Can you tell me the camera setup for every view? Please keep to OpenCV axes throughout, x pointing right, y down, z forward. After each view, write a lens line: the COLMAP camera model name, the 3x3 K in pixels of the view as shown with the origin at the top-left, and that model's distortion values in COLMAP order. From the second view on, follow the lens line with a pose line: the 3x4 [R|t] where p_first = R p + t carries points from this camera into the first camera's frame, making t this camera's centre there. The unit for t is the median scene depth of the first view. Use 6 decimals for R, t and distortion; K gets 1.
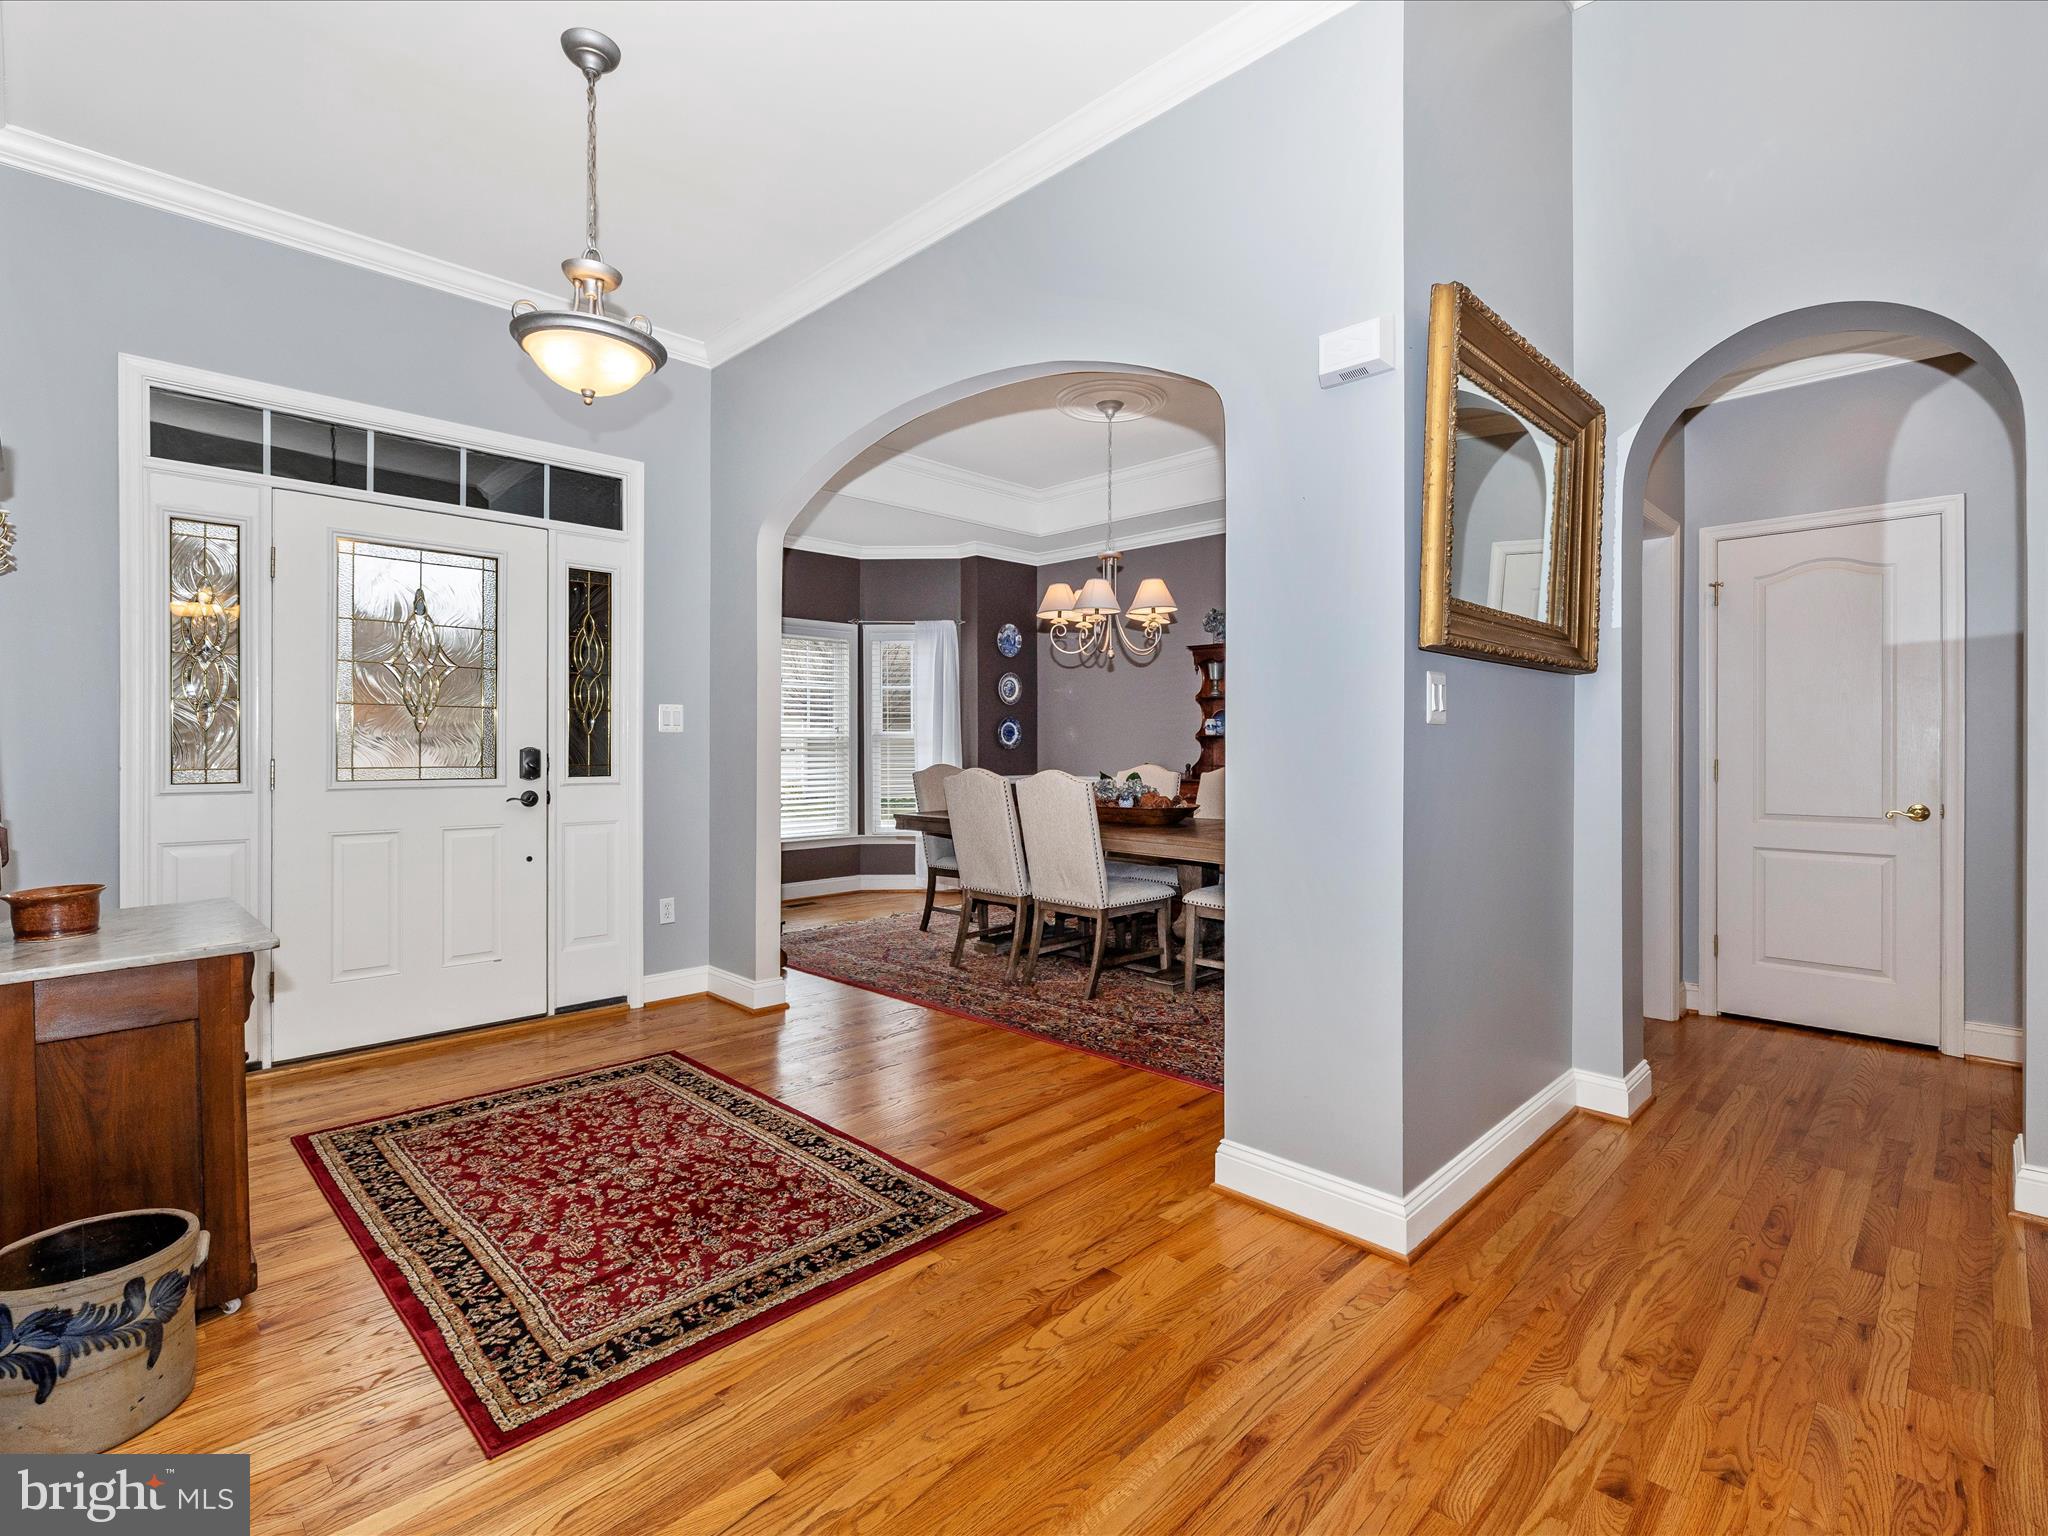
lens RADIAL K [[994.7, 0, 1013.9], [0, 994.7, 745.6], [0, 0, 1]] dist [0.003720, 0.000388]
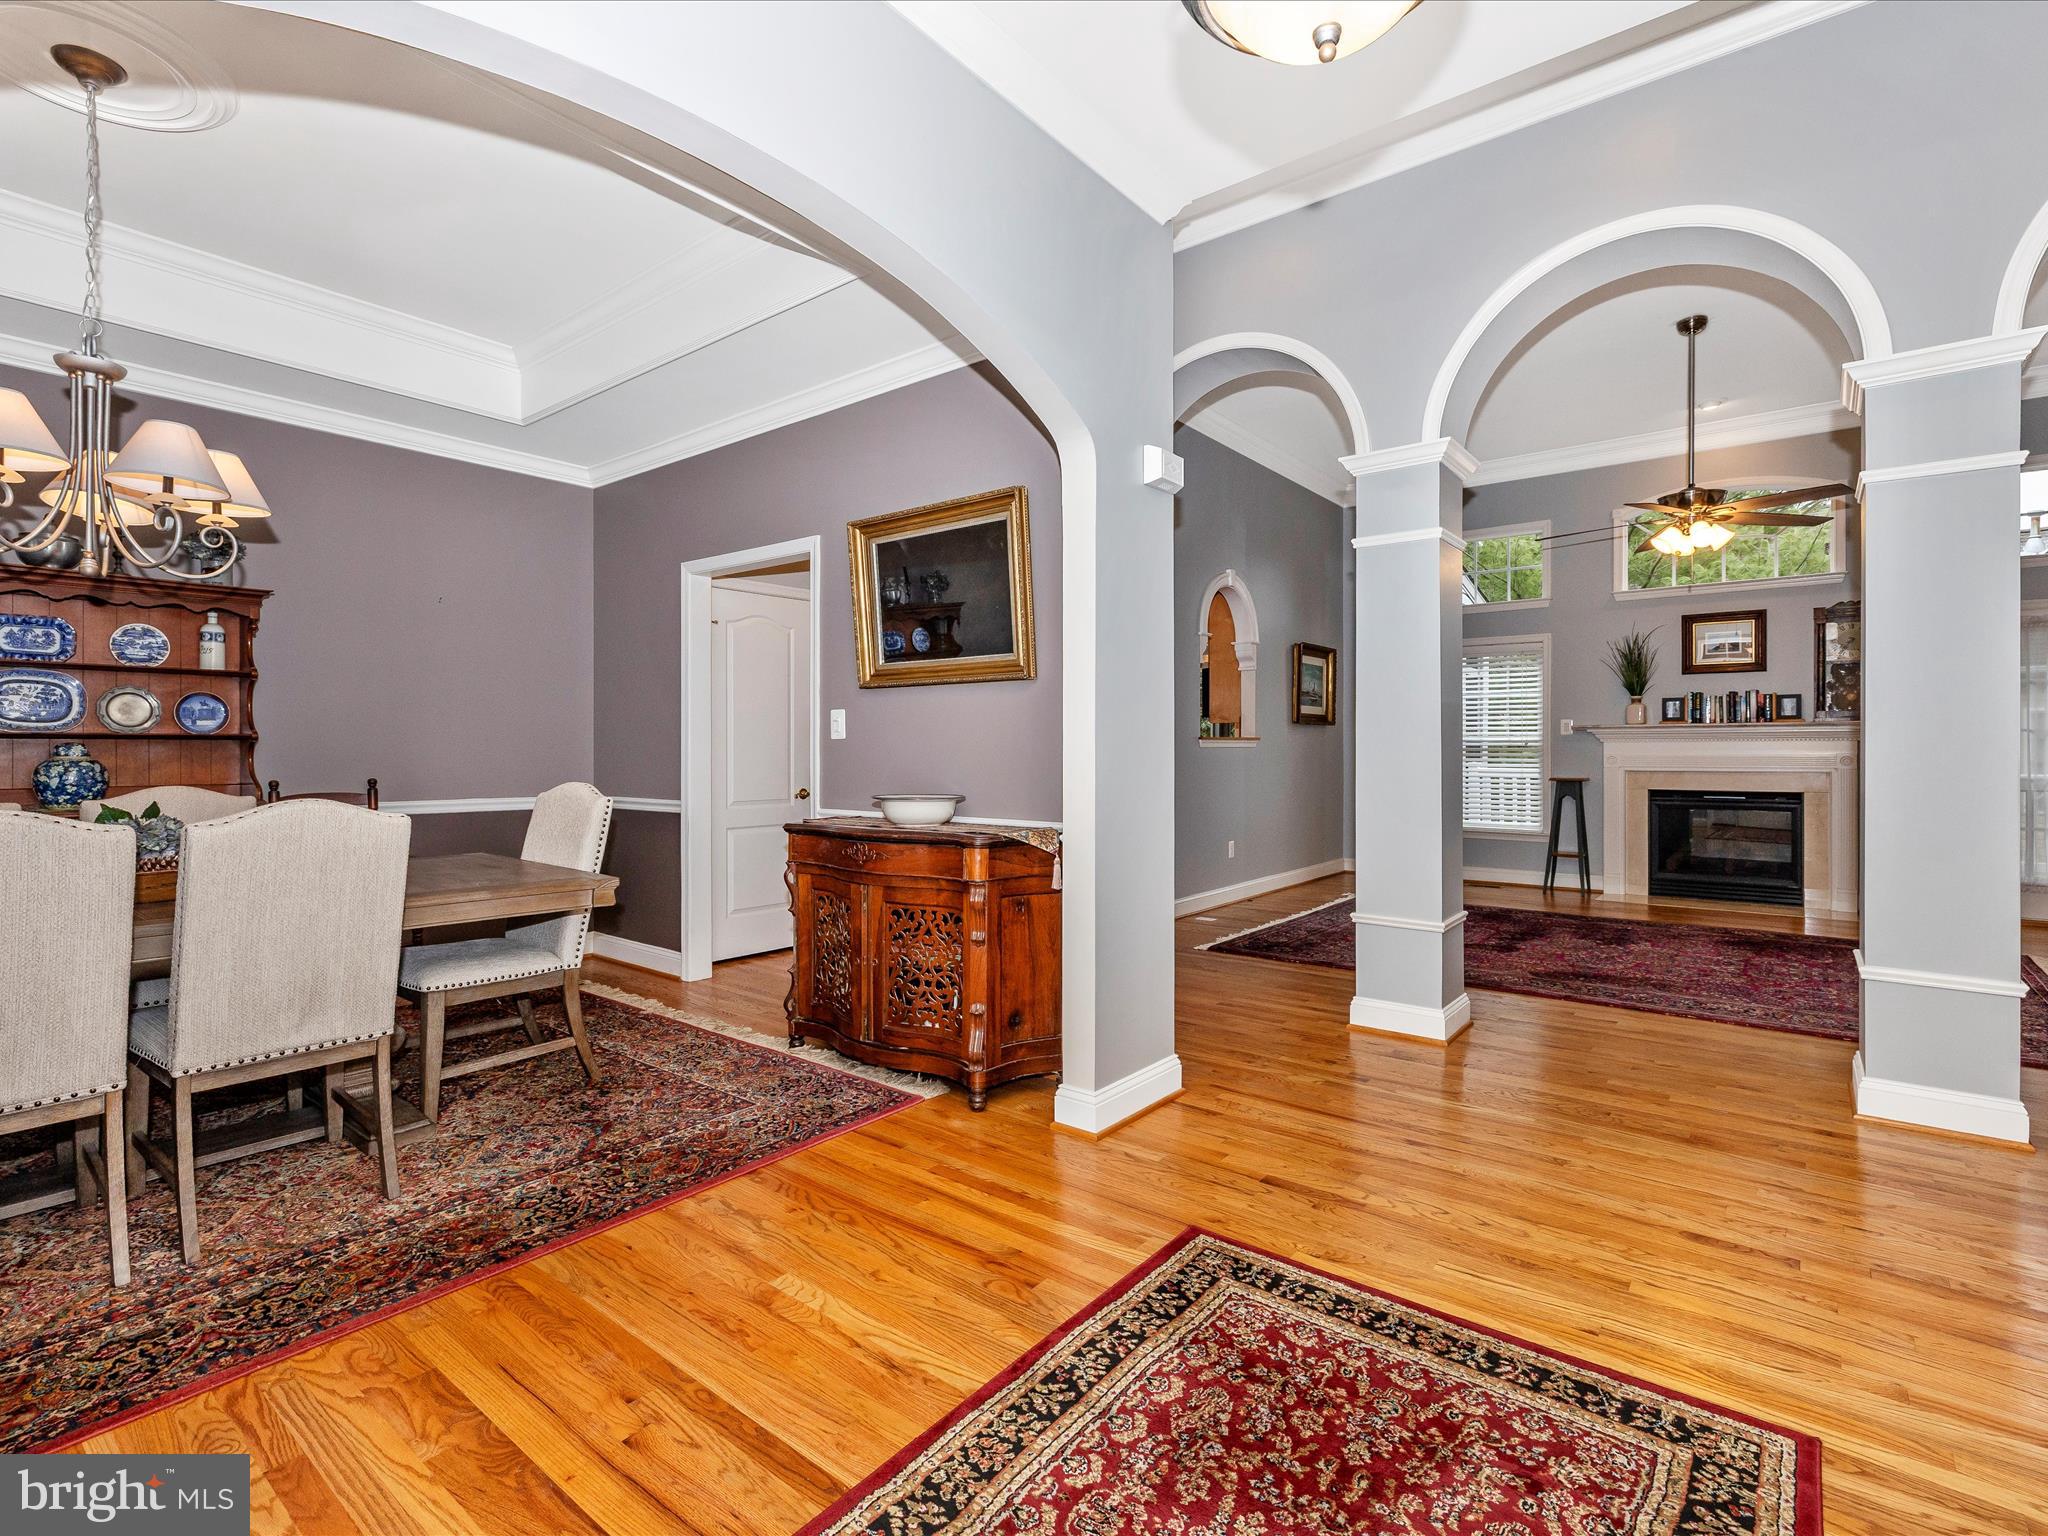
lens RADIAL K [[961.1, 0, 1023.7], [0, 961.1, 754.2], [0, 0, 1]] dist [0.002353, -0.000740]
pose [[-0.116724, -0.005053, 0.993151, -0.938915], [0.000596, 0.999987, 0.005158, -0.003819], [-0.993164, 0.001194, -0.116720, 1.282262]]
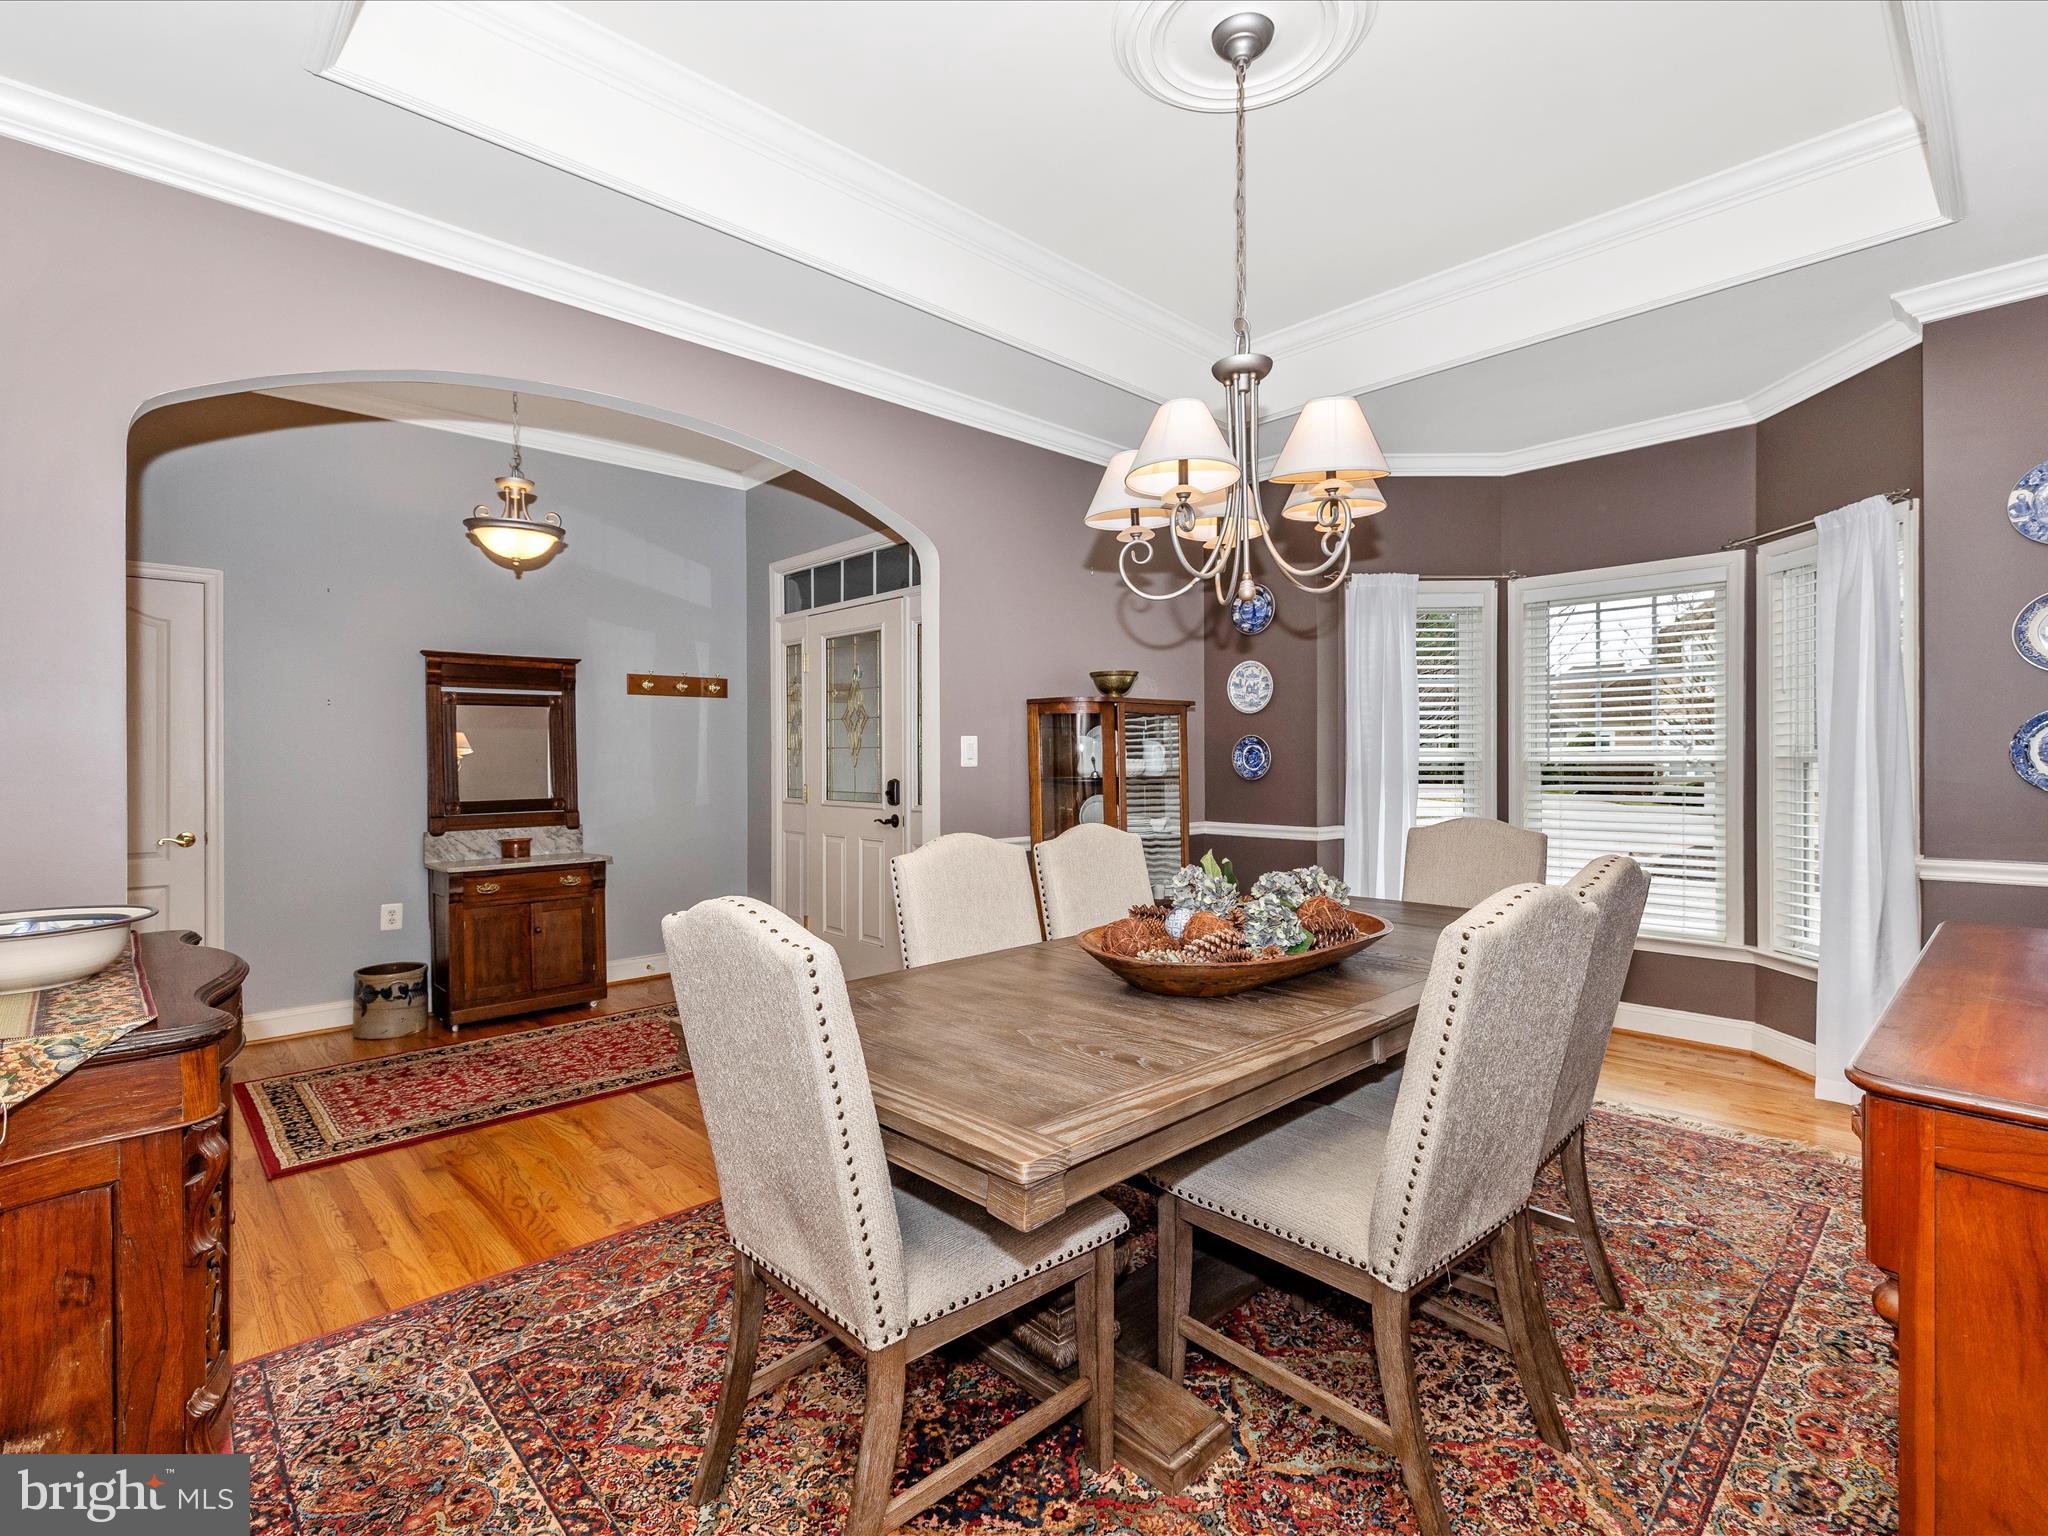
lens RADIAL K [[961.1, 0, 1023.7], [0, 961.1, 754.2], [0, 0, 1]] dist [0.002353, -0.000740]
pose [[-0.031187, -0.003120, -0.999509, 1.146389], [0.007635, 0.999965, -0.003360, -0.039903], [0.999484, -0.007736, -0.031162, 1.973415]]
